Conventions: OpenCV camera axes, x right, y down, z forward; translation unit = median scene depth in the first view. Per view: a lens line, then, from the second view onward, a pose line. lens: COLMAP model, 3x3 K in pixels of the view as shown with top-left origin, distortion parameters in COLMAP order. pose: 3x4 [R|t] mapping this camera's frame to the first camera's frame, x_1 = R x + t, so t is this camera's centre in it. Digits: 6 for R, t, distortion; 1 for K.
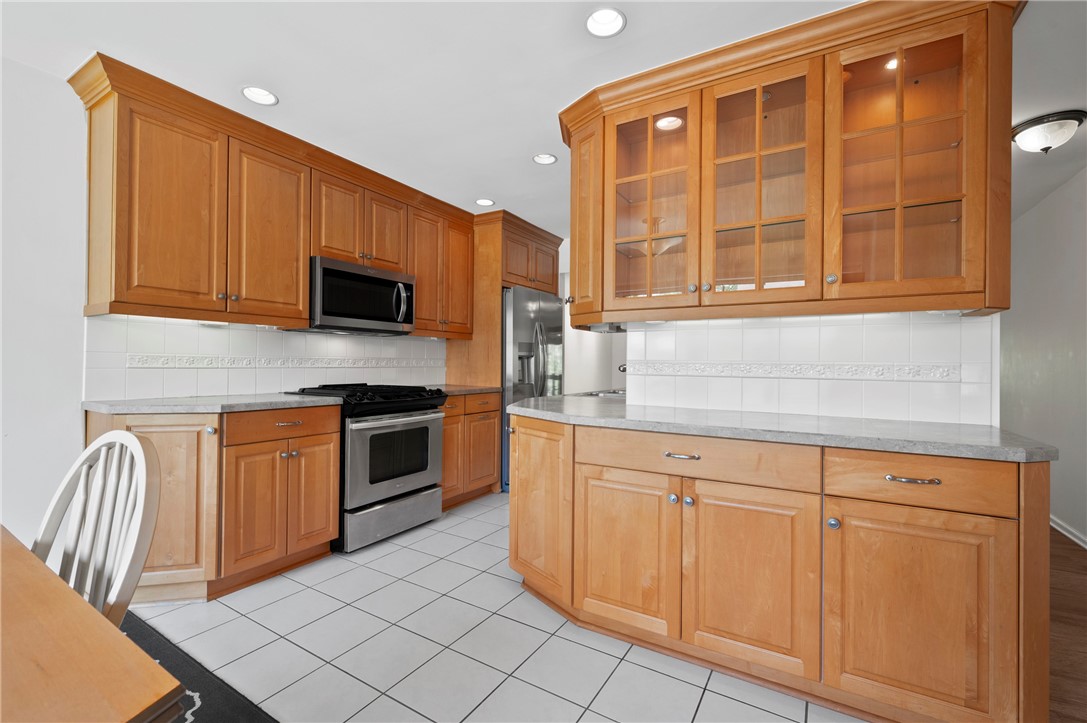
lens RADIAL K [[471.7, 0, 541.5], [0, 471.7, 360.7], [0, 0, 1]] dist [0.013375, 0.000811]
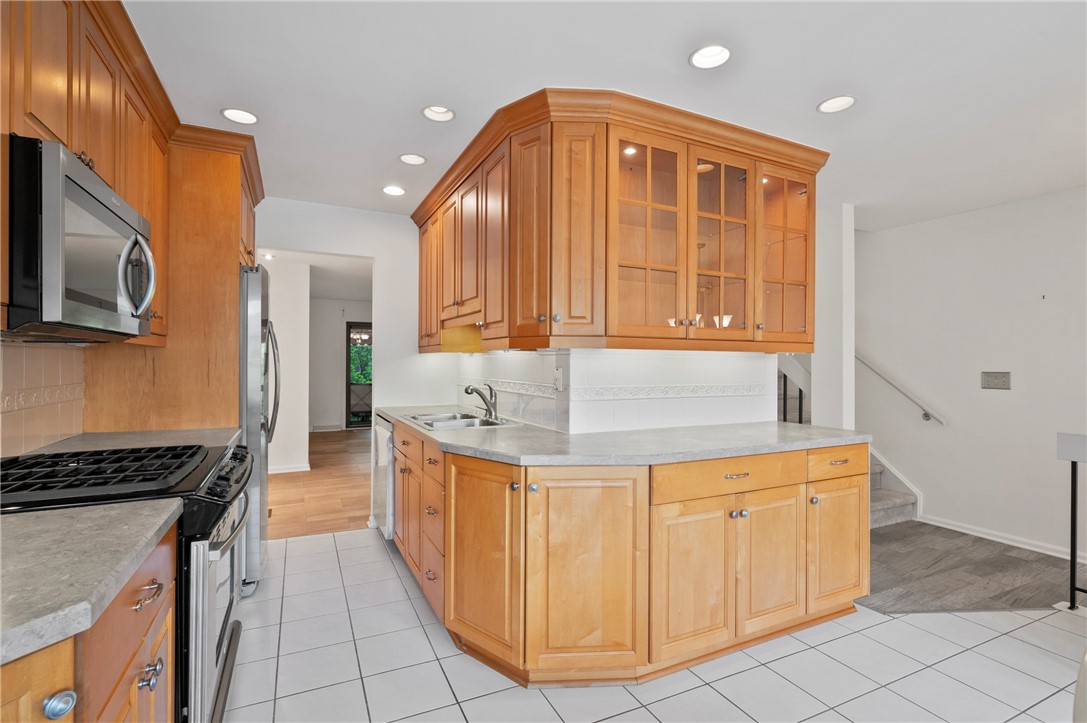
lens RADIAL K [[509.0, 0, 542.0], [0, 509.0, 364.2], [0, 0, 1]] dist [0.002209, 0.000077]
pose [[0.542527, -0.007115, 0.840008, -0.809010], [-0.004608, 0.999924, 0.011446, -0.064627], [-0.840025, -0.010081, 0.542453, 0.604755]]
